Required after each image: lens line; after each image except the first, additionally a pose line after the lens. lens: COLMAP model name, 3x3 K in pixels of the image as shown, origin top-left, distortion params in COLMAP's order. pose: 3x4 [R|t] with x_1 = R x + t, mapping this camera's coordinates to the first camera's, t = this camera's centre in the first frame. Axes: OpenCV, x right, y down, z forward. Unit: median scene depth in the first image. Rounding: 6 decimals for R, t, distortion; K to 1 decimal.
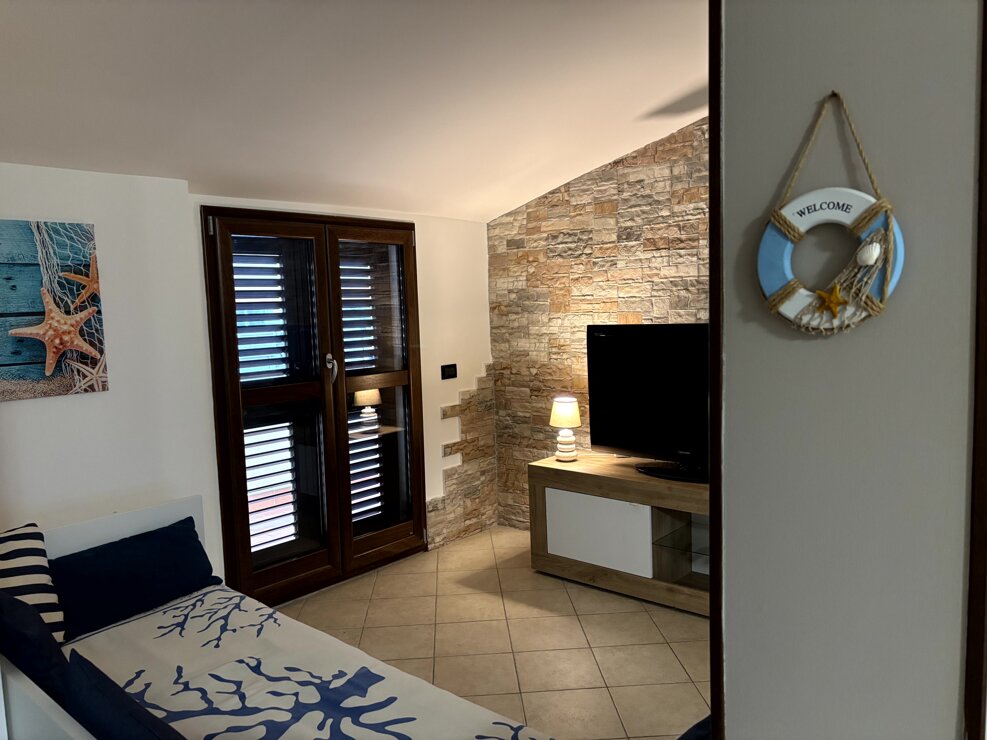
lens RADIAL K [[736.1, 0, 494.8], [0, 736.1, 373.0], [0, 0, 1]] dist [0.049335, -0.067809]
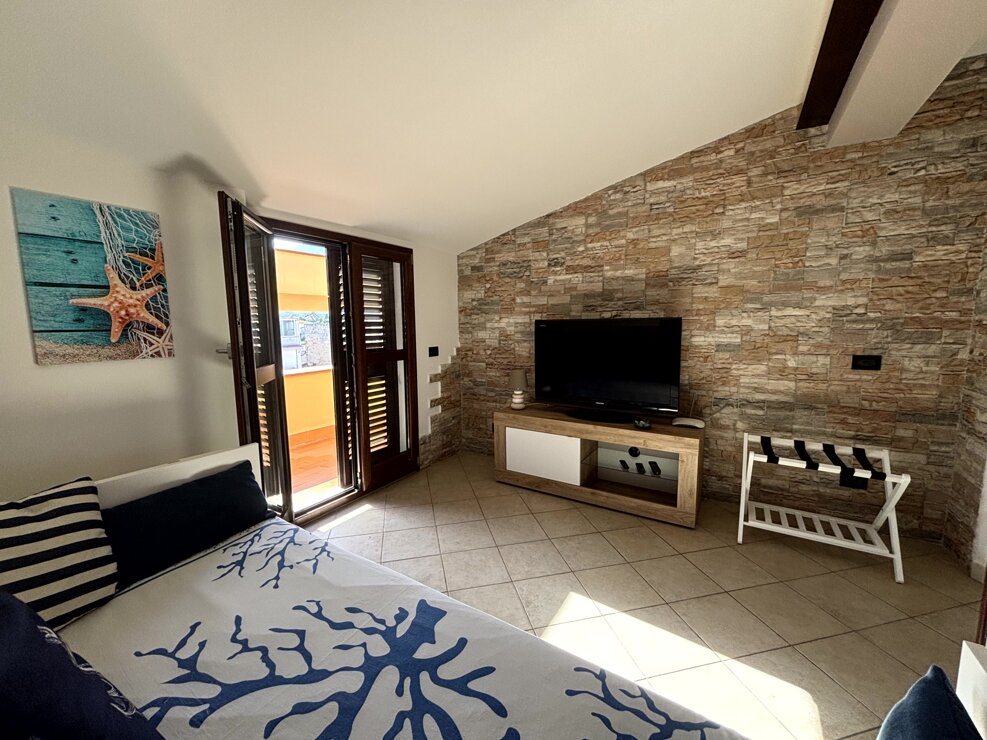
lens RADIAL K [[396.8, 0, 496.0], [0, 396.8, 366.3], [0, 0, 1]] dist [-0.000610, -0.000314]
pose [[0.985492, 0.002991, 0.169698, -0.087233], [-0.004863, 0.999932, 0.010620, 0.022659], [-0.169654, -0.011291, 0.985439, 0.210654]]
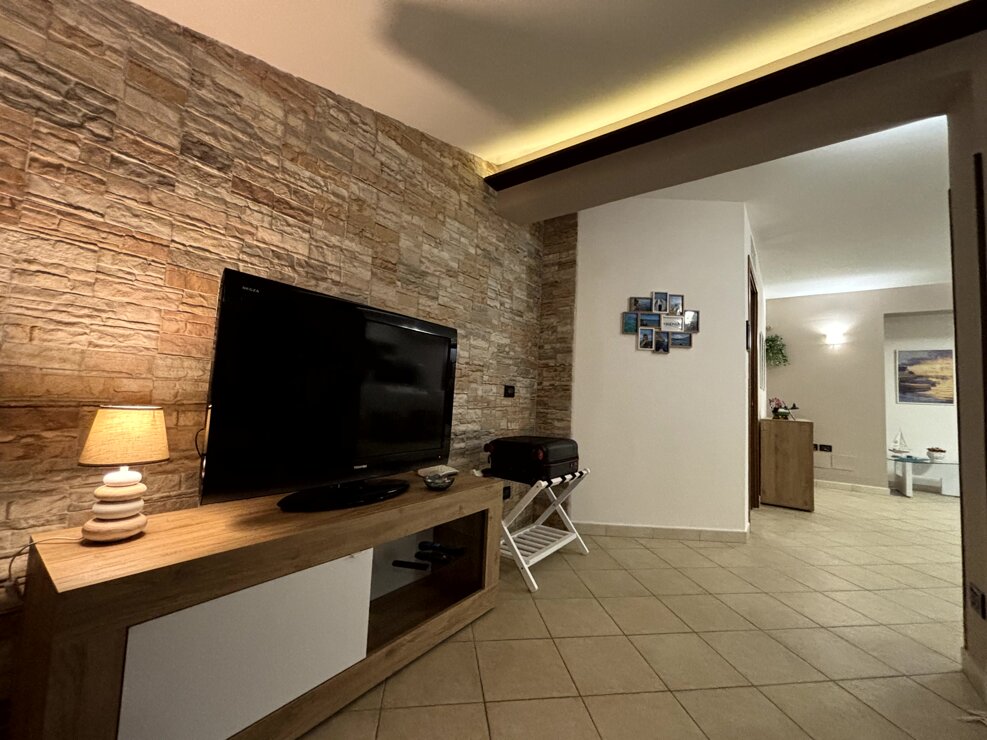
lens RADIAL K [[396.8, 0, 476.6], [0, 396.8, 370.0], [0, 0, 1]] dist [-0.000610, -0.000314]
pose [[-0.079671, 0.098057, 0.991987, -0.173363], [0.051602, 0.994221, -0.094133, 0.048371], [-0.995485, 0.043689, -0.084271, 0.845471]]
